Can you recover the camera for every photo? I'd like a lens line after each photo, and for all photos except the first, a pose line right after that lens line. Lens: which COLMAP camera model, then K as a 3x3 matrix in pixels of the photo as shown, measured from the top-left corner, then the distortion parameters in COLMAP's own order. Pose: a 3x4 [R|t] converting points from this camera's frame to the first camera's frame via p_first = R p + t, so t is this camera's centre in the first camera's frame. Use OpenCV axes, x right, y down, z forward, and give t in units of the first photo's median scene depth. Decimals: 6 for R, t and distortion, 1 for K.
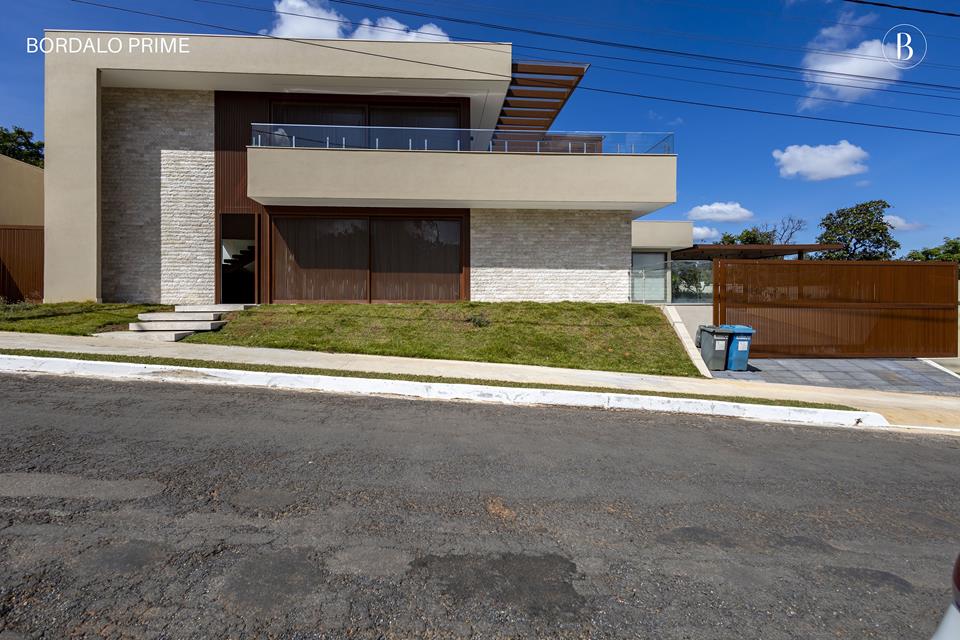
lens RADIAL K [[459.8, 0, 480.0], [0, 459.8, 320.0], [0, 0, 1]] dist [0.003483, -0.000092]
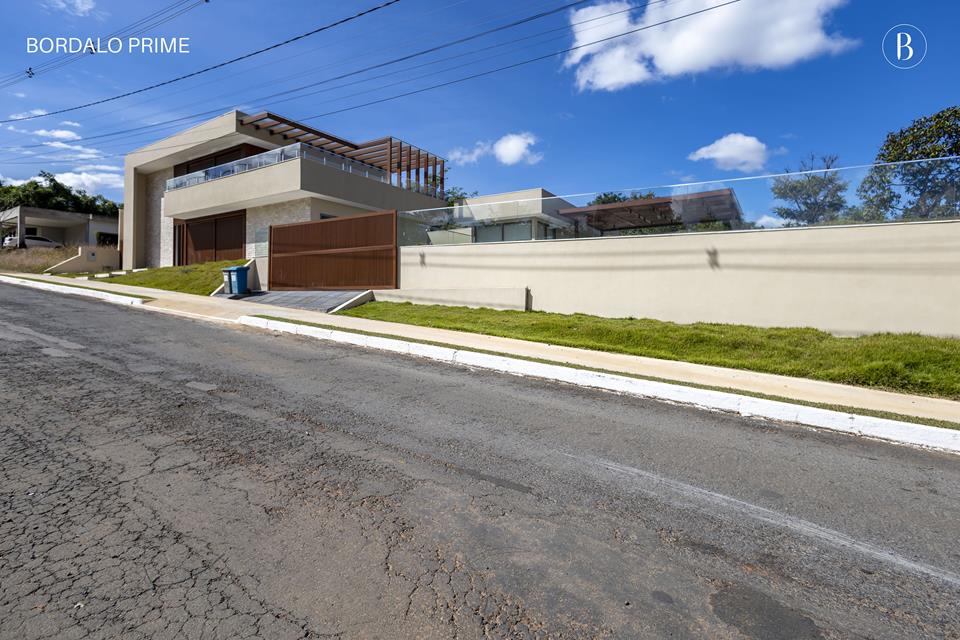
lens RADIAL K [[459.8, 0, 480.0], [0, 459.8, 320.0], [0, 0, 1]] dist [0.003483, -0.000092]
pose [[0.806021, 0.023148, -0.591434, 1.613170], [-0.026679, 0.999640, 0.002765, 0.126926], [0.591285, 0.013550, 0.806349, 0.168962]]
